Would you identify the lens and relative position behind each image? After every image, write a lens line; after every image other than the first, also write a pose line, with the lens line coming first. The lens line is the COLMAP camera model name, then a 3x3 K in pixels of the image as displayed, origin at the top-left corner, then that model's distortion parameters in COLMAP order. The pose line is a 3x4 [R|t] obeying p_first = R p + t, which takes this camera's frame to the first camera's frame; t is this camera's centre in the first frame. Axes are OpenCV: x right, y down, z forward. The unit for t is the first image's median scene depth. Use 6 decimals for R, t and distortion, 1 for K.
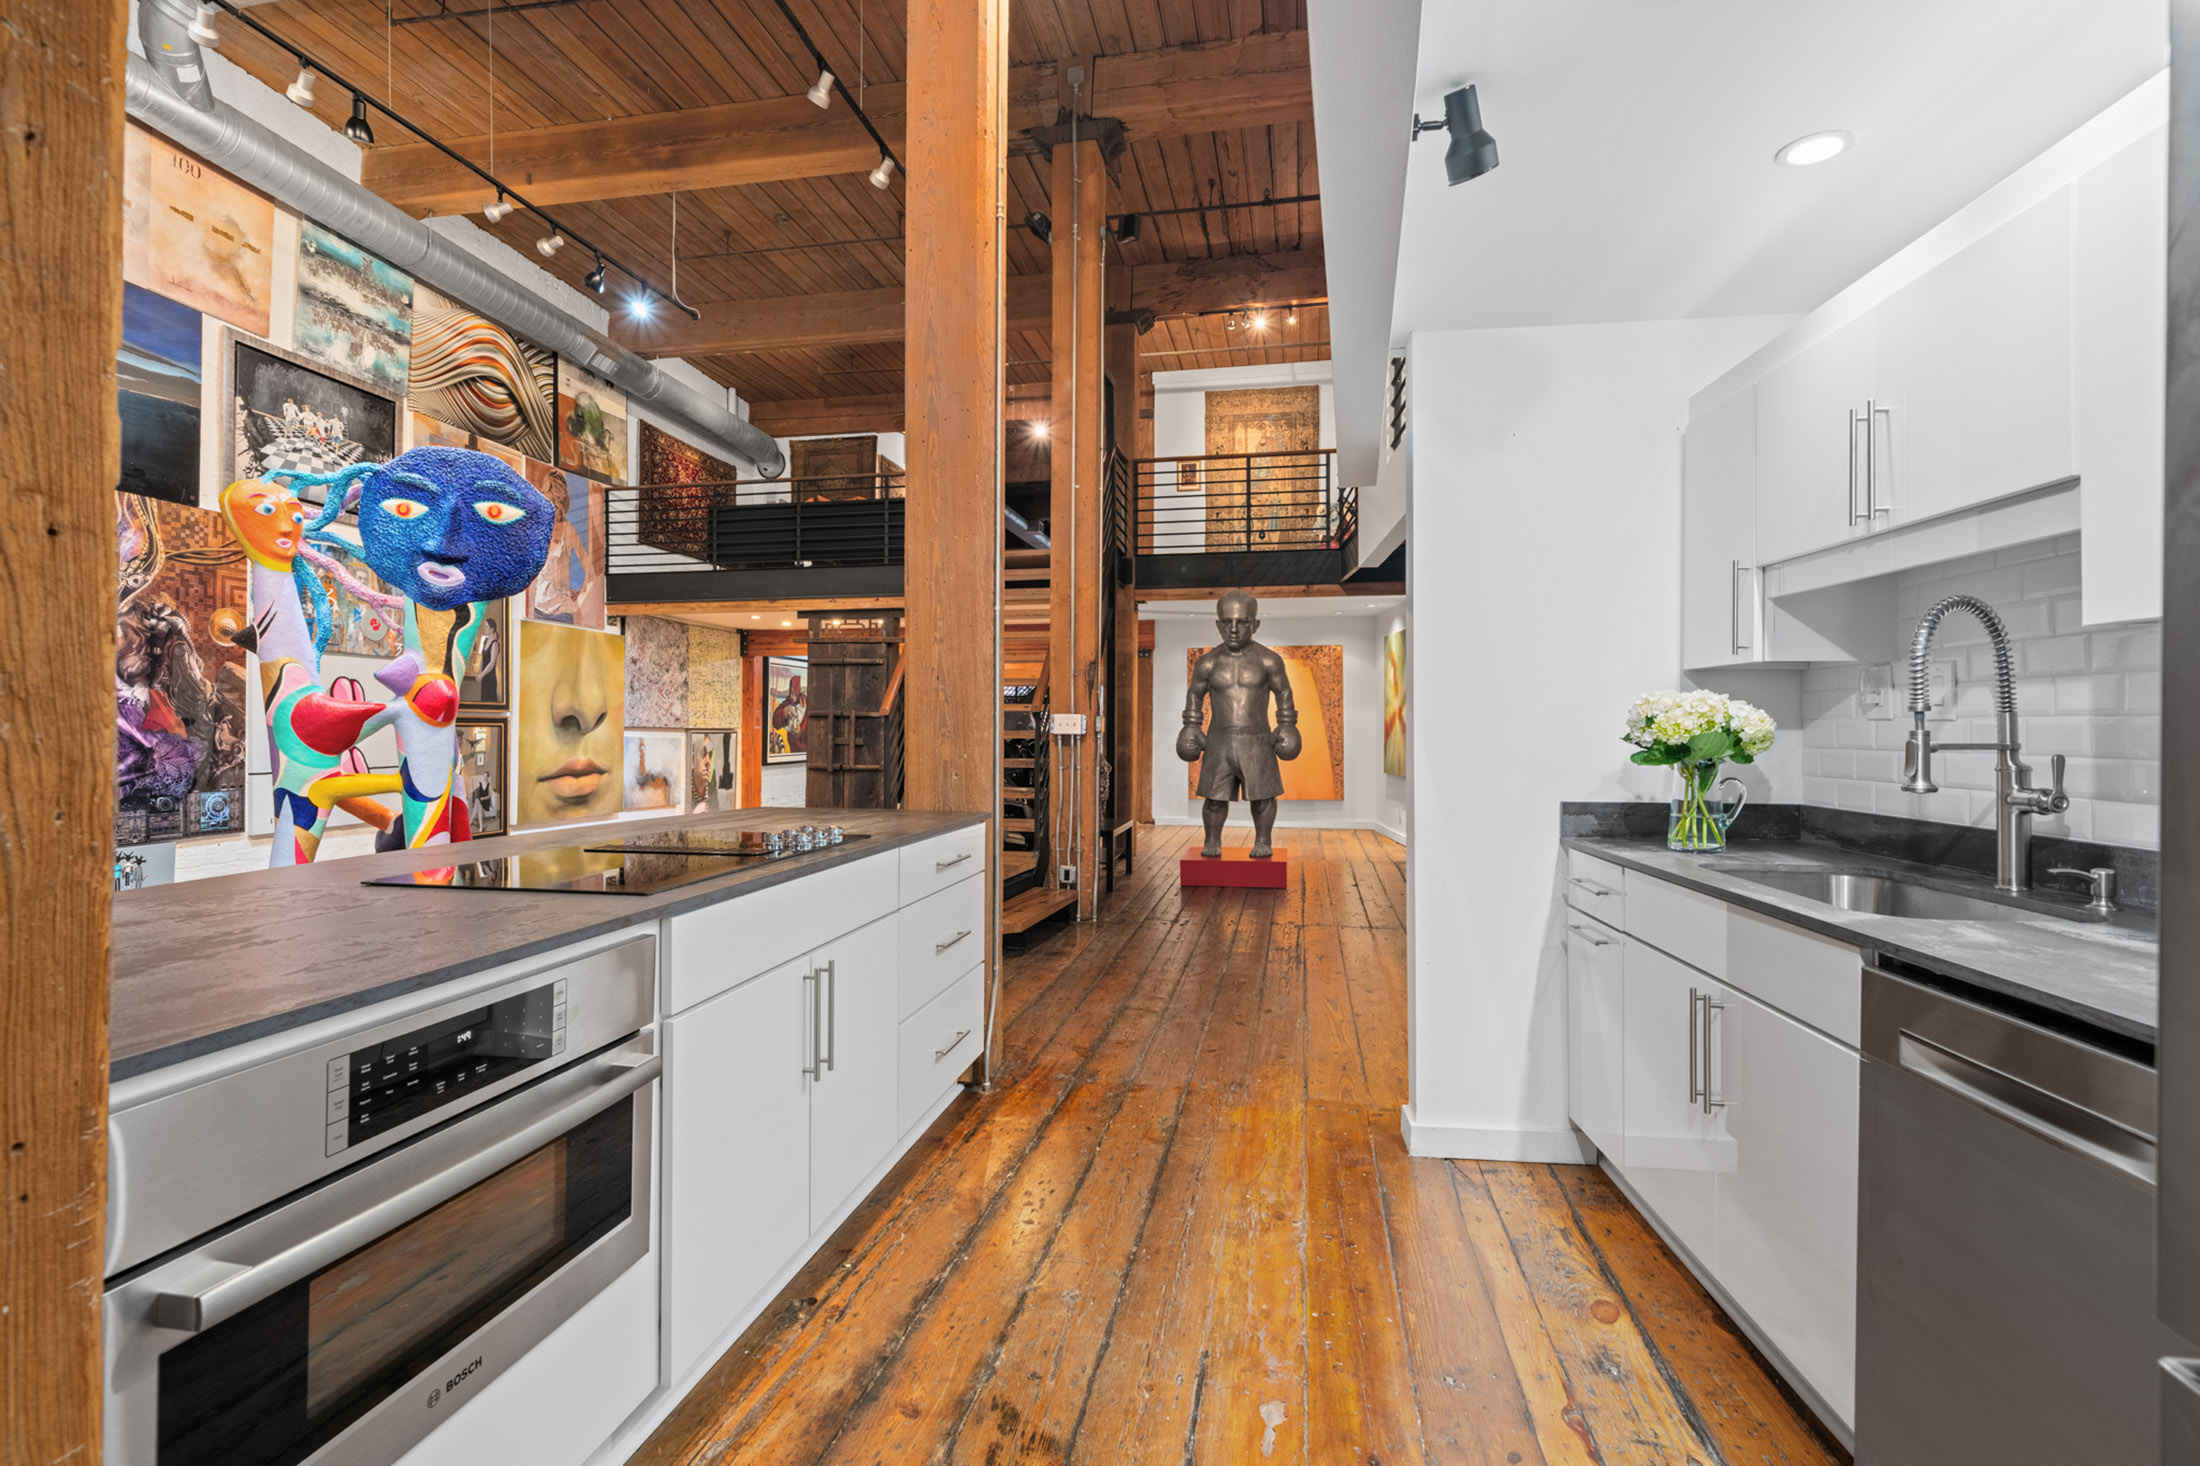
lens RADIAL K [[1026.8, 0, 1094.4], [0, 1026.8, 715.1], [0, 0, 1]] dist [0.005076, 0.000230]
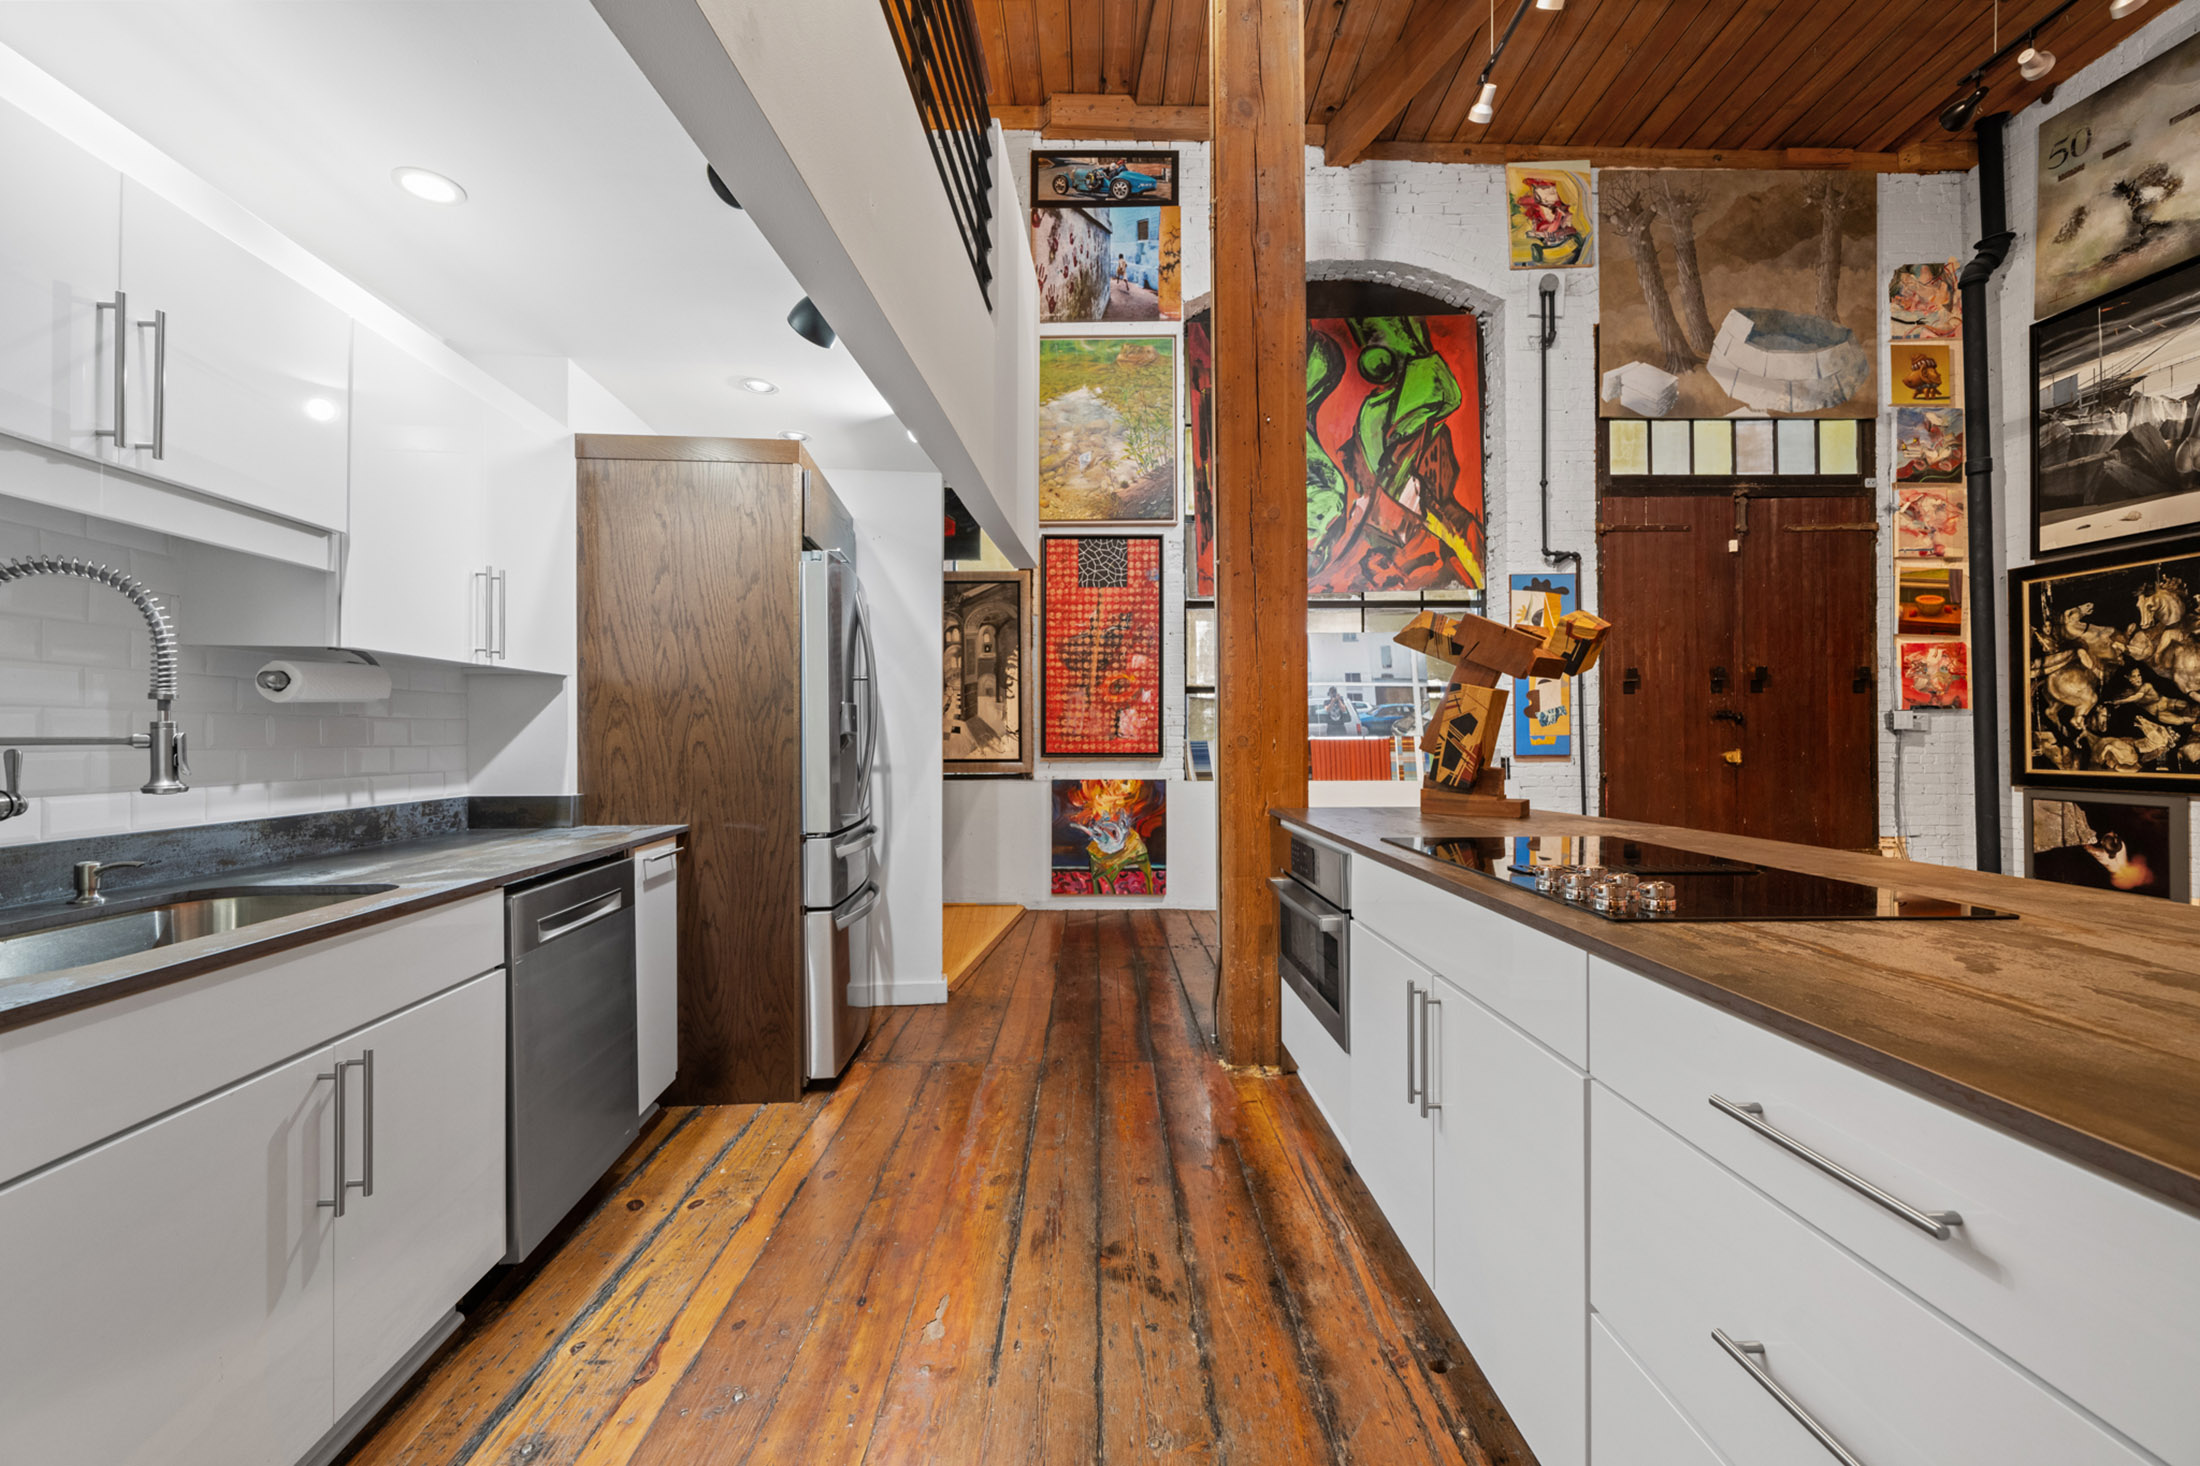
lens RADIAL K [[907.9, 0, 1102.6], [0, 907.9, 732.4], [0, 0, 1]] dist [-0.001375, 0.001139]
pose [[-0.978472, 0.000299, -0.206379, 0.046280], [0.003081, 0.999909, -0.013160, 0.009031], [0.206357, -0.013513, -0.978384, 0.474185]]
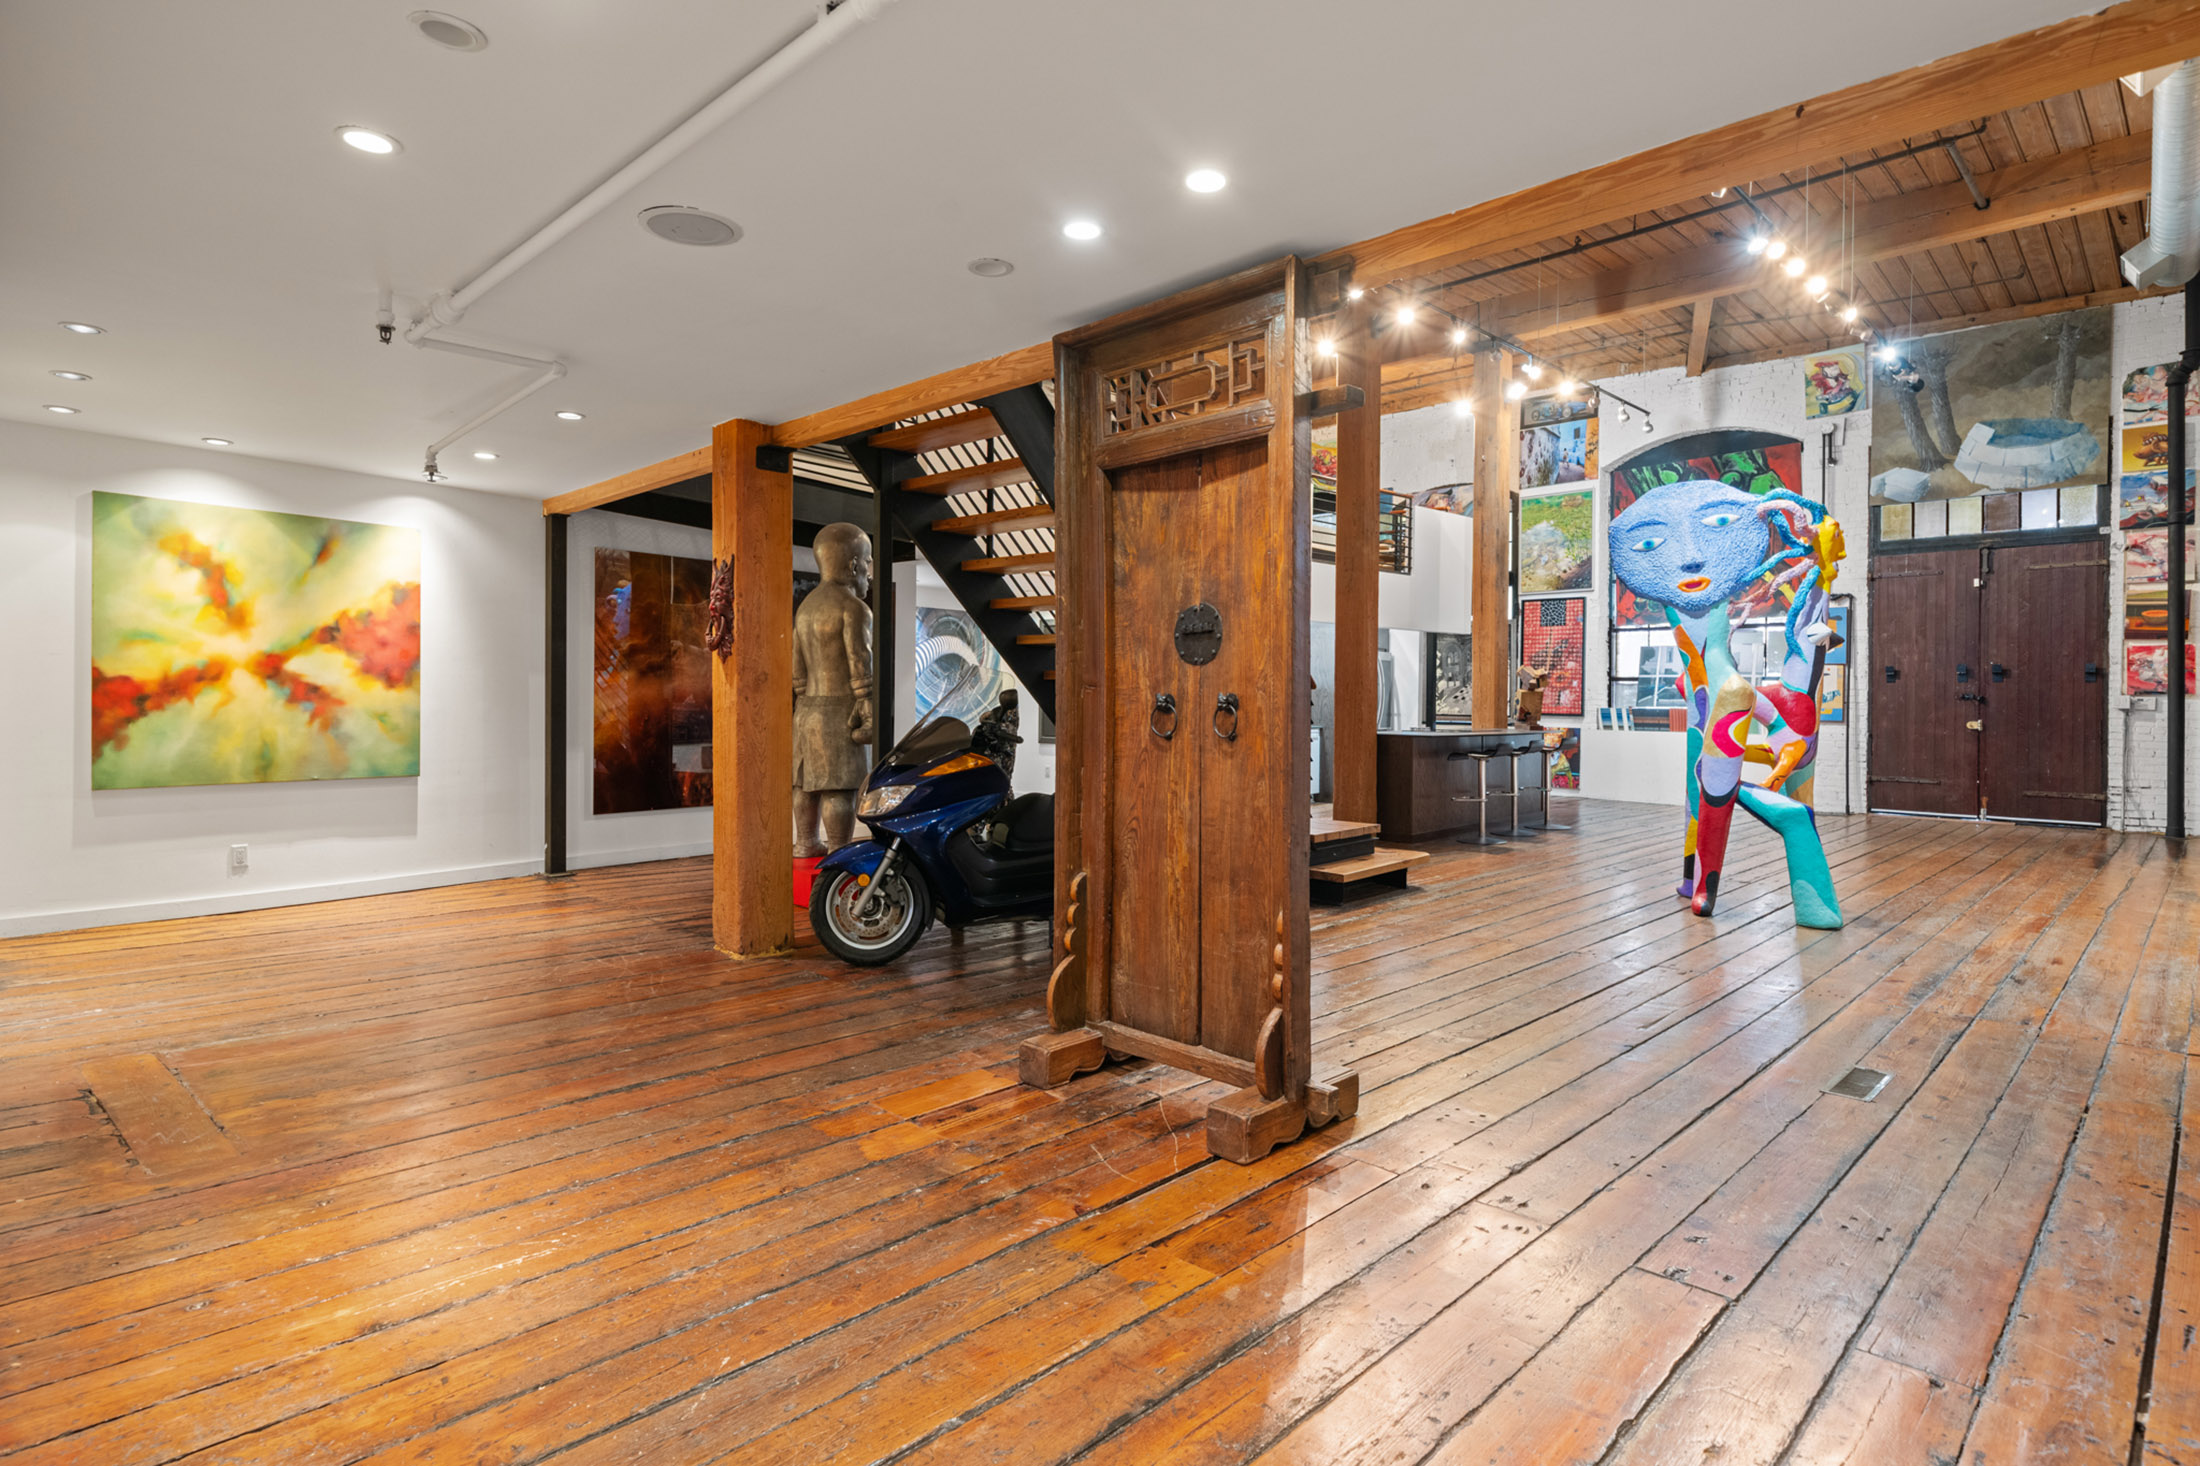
lens RADIAL K [[1115.1, 0, 1101.9], [0, 1115.1, 705.4], [0, 0, 1]] dist [-0.000315, 0.000001]
pose [[-0.830930, -0.015061, 0.556174, -0.491337], [-0.017125, 0.999852, 0.001490, 0.012965], [-0.556114, -0.008287, -0.831065, 1.577881]]
